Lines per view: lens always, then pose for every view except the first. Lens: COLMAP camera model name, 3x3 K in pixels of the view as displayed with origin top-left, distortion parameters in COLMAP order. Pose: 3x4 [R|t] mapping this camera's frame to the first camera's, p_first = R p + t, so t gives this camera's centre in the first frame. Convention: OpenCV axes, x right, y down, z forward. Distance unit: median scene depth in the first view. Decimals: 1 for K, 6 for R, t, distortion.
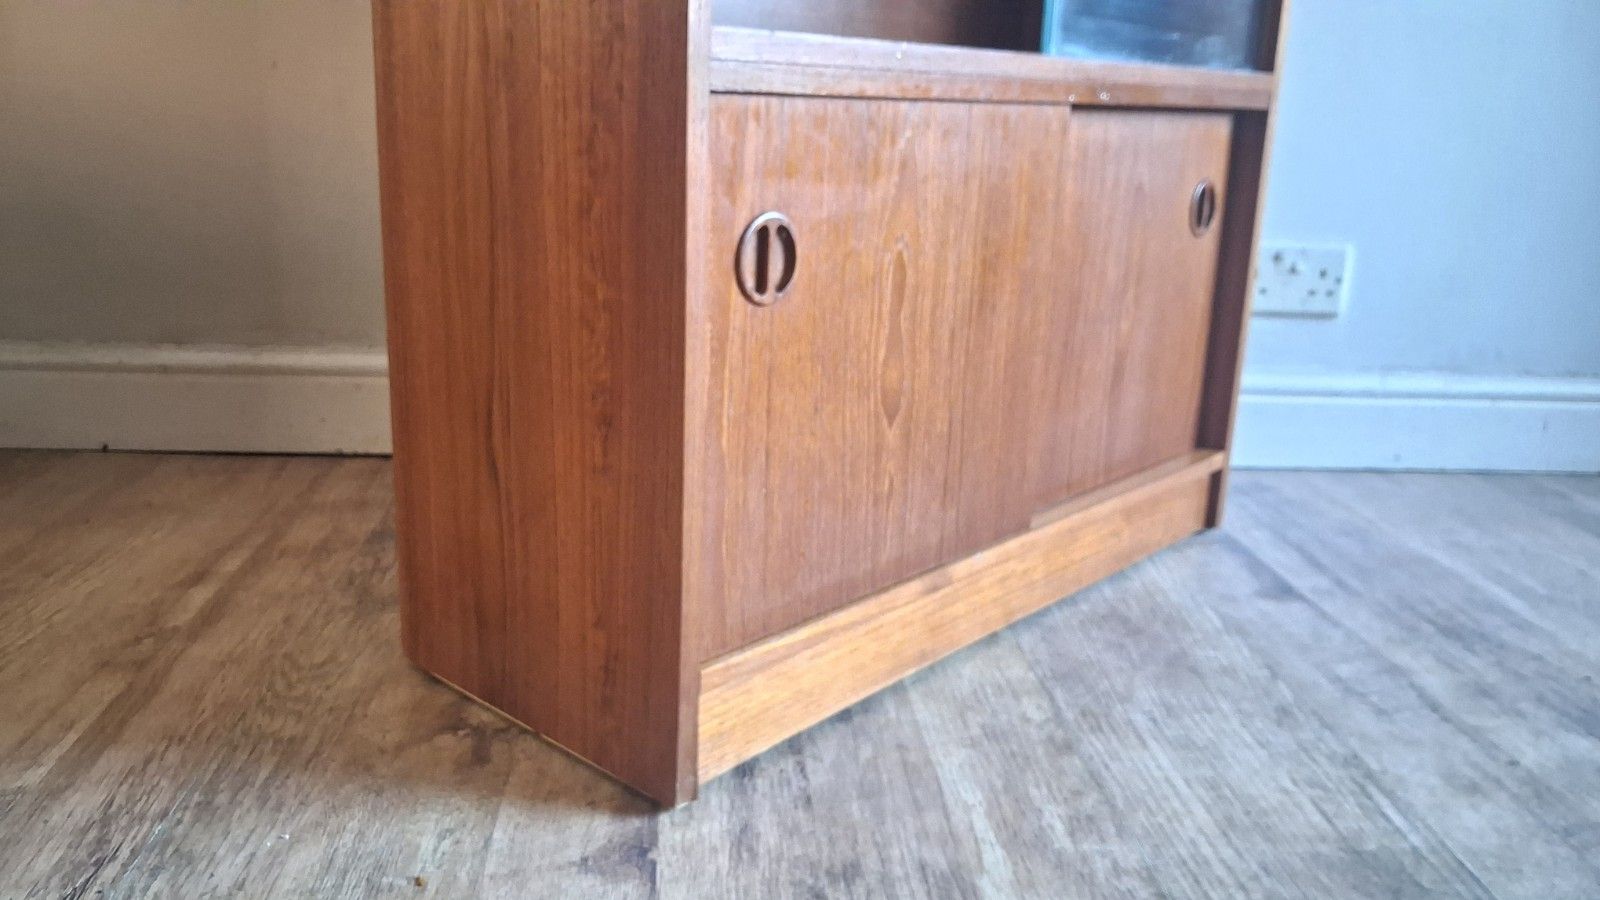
lens RADIAL K [[1262.9, 0, 799.9], [0, 1262.9, 474.4], [0, 0, 1]] dist [0.002056, -0.007263]
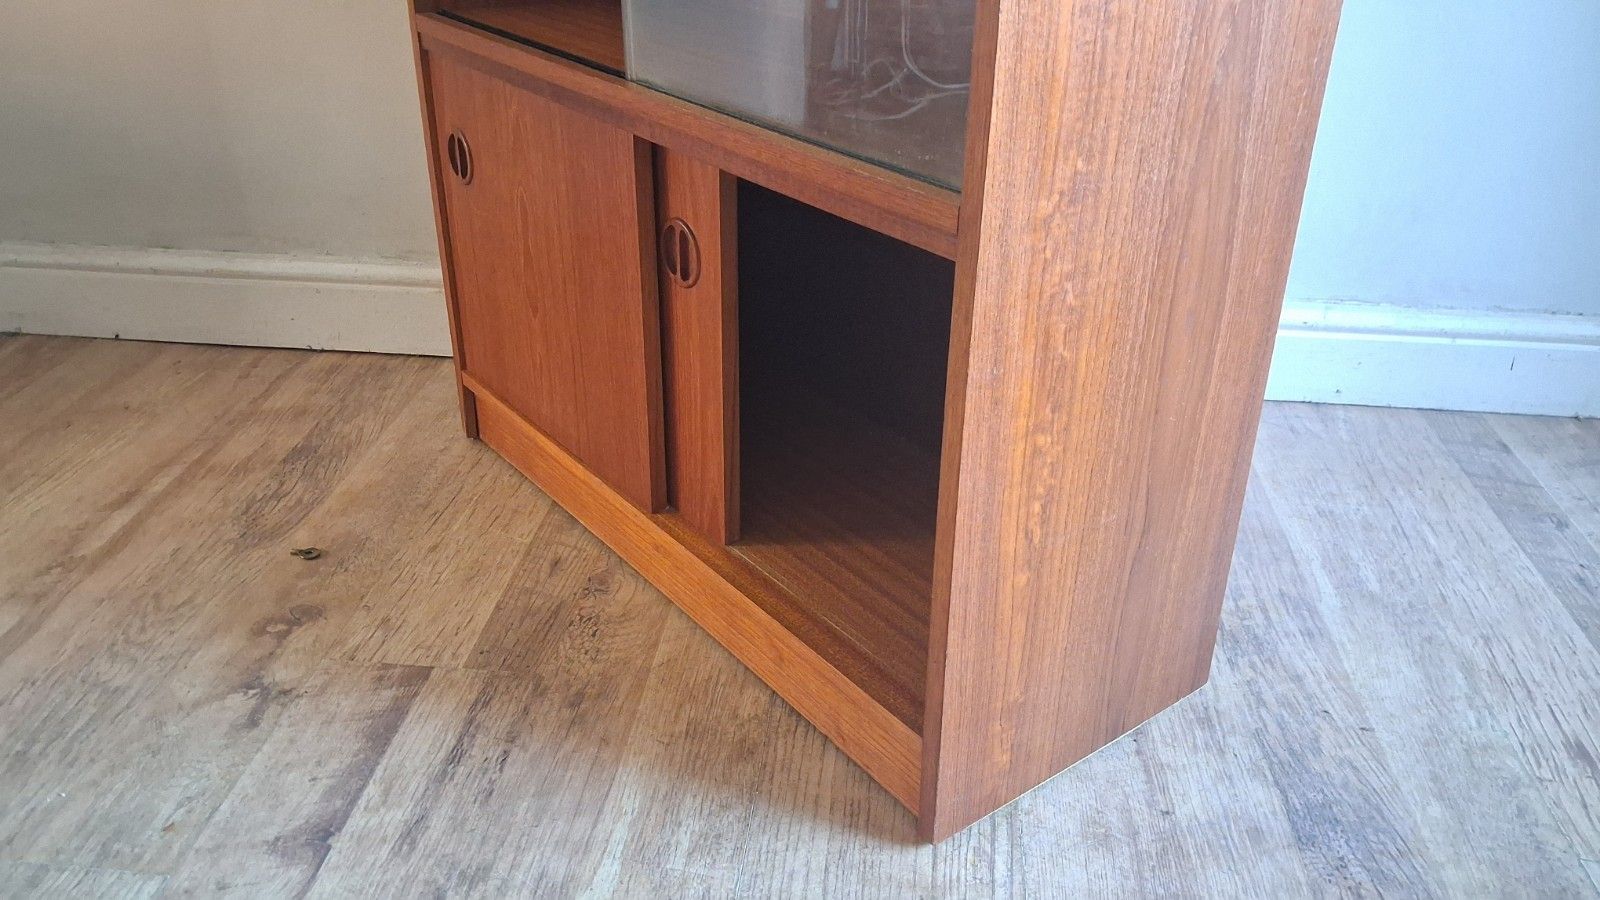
lens RADIAL K [[1262.9, 0, 788.8], [0, 1262.9, 440.8], [0, 0, 1]] dist [0.002056, -0.007263]
pose [[0.982325, 0.059340, -0.177529, 0.402141], [-0.025174, 0.981686, 0.188836, -0.250215], [0.185483, -0.181030, 0.965828, -0.015456]]
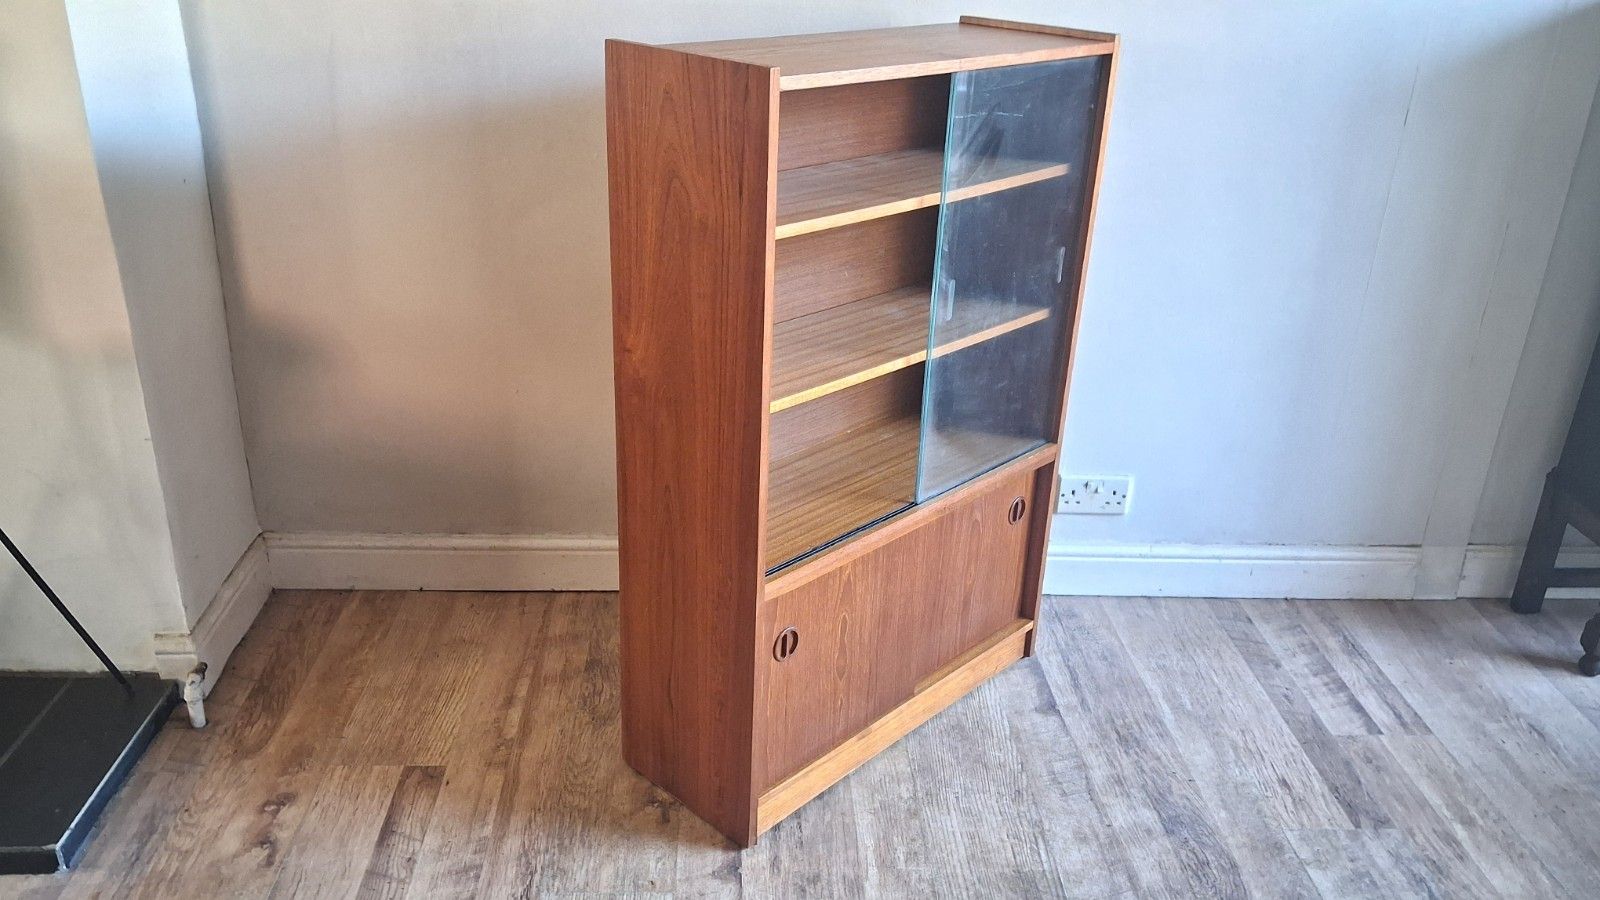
lens RADIAL K [[1262.9, 0, 812.4], [0, 1262.9, 430.6], [0, 0, 1]] dist [0.002056, -0.007263]
pose [[0.999729, 0.012259, -0.019772, 0.056861], [-0.010094, 0.994303, 0.106113, -0.688598], [0.020960, -0.105885, 0.994157, -1.163751]]
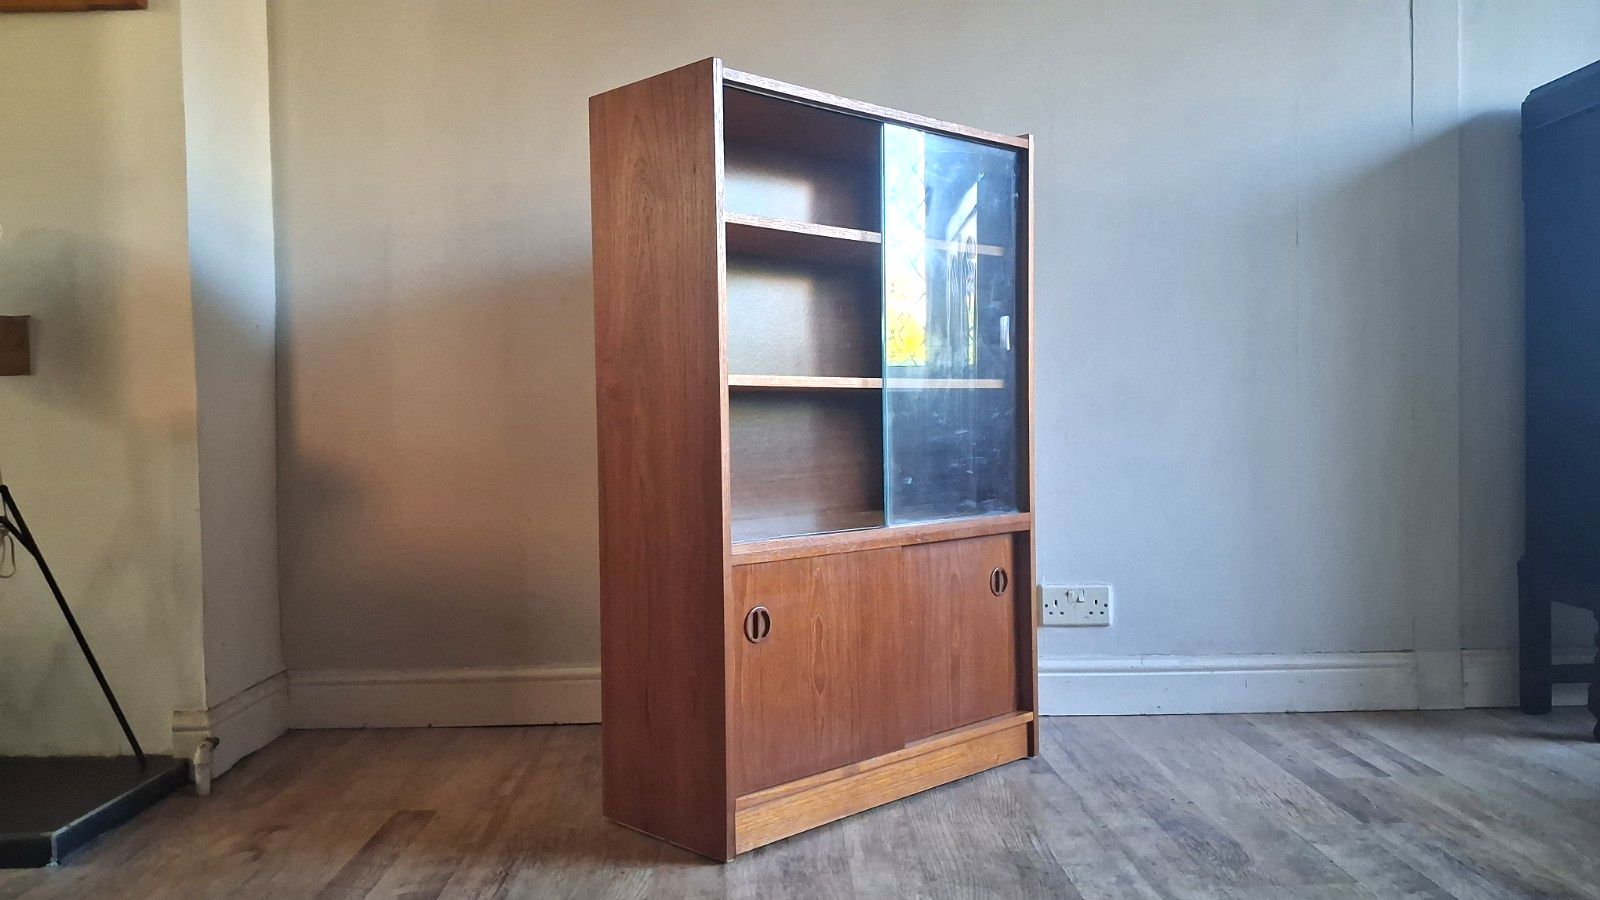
lens RADIAL K [[1255.7, 0, 789.4], [0, 1255.7, 422.4], [0, 0, 1]] dist [0.000823, -0.000800]
pose [[0.996587, -0.052651, -0.063585, 0.176961], [0.032074, 0.956659, -0.289440, 0.160988], [0.076068, 0.286412, 0.955082, -1.309312]]
